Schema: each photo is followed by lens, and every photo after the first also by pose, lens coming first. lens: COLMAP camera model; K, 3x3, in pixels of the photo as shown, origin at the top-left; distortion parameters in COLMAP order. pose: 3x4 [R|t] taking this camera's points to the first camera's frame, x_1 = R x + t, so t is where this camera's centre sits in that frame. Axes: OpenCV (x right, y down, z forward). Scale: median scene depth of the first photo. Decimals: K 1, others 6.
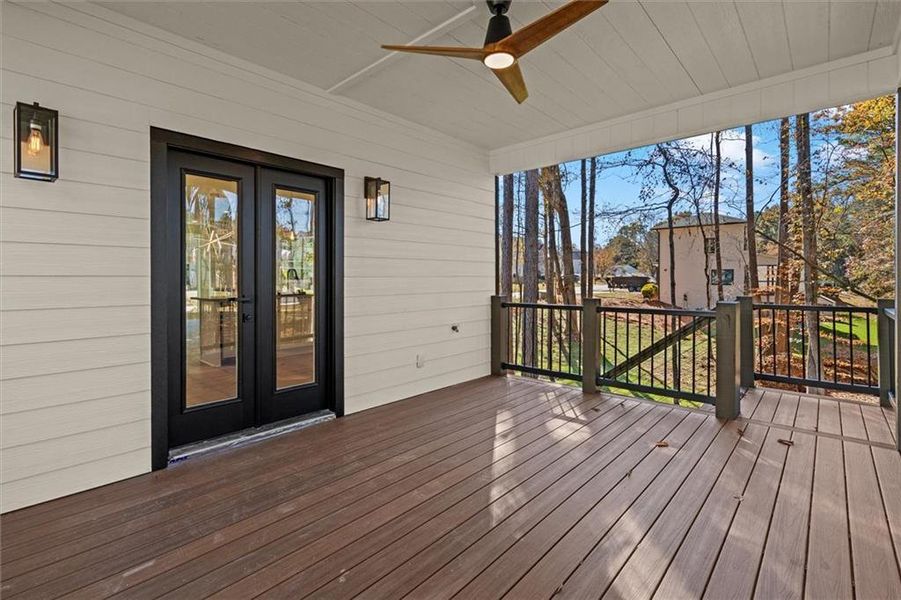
lens RADIAL K [[410.1, 0, 453.0], [0, 410.1, 285.5], [0, 0, 1]] dist [0.000081, -0.000015]
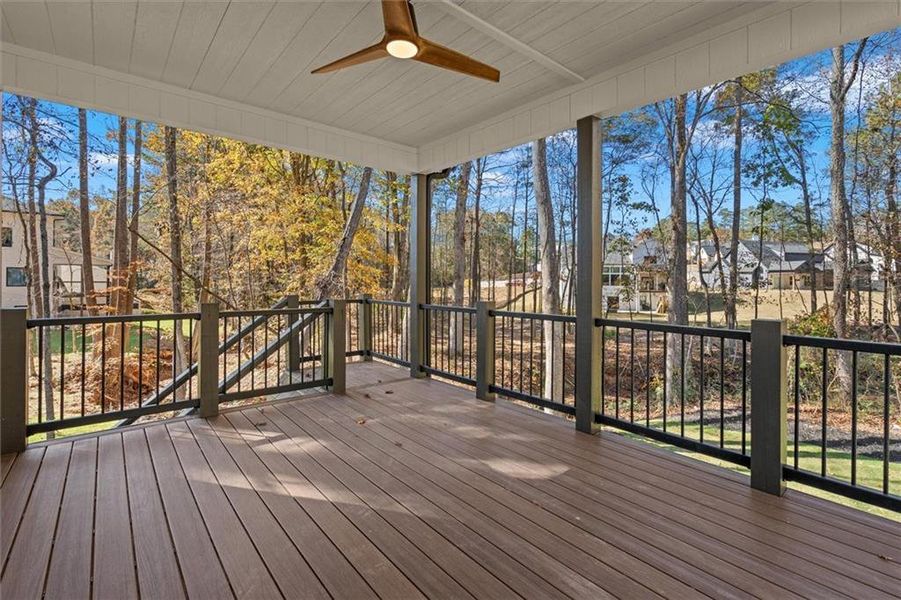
lens RADIAL K [[410.1, 0, 453.0], [0, 410.1, 285.5], [0, 0, 1]] dist [0.000081, -0.000015]
pose [[0.125504, 0.000490, 0.992093, -0.513174], [0.005335, 0.999985, -0.001169, 0.002396], [-0.992079, 0.005440, 0.125499, 0.492941]]
